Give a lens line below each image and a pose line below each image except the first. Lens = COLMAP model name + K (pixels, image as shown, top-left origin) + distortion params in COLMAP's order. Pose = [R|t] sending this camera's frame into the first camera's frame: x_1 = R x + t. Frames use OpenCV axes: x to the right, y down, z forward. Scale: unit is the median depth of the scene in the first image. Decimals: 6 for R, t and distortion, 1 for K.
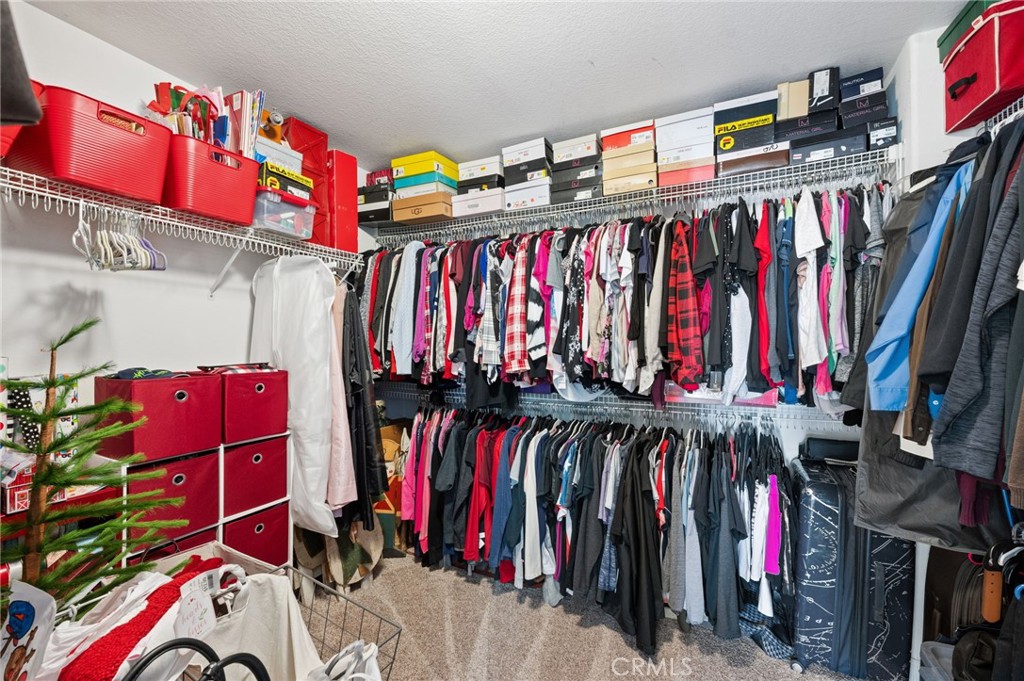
lens RADIAL K [[396.3, 0, 511.1], [0, 396.3, 344.6], [0, 0, 1]] dist [-0.000681, -0.000030]
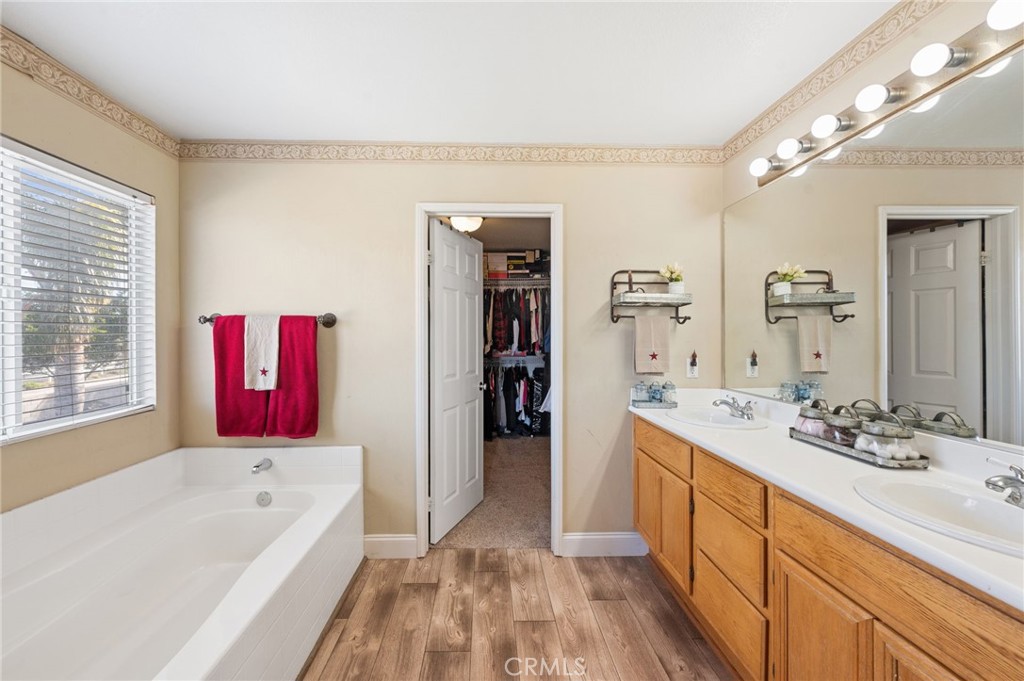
lens RADIAL K [[396.3, 0, 510.9], [0, 396.3, 336.2], [0, 0, 1]] dist [-0.000681, -0.000030]
pose [[0.858704, 0.002058, 0.512468, -1.019890], [0.003773, 0.999939, -0.010337, 0.029416], [-0.512459, 0.010810, 0.858644, -1.603775]]
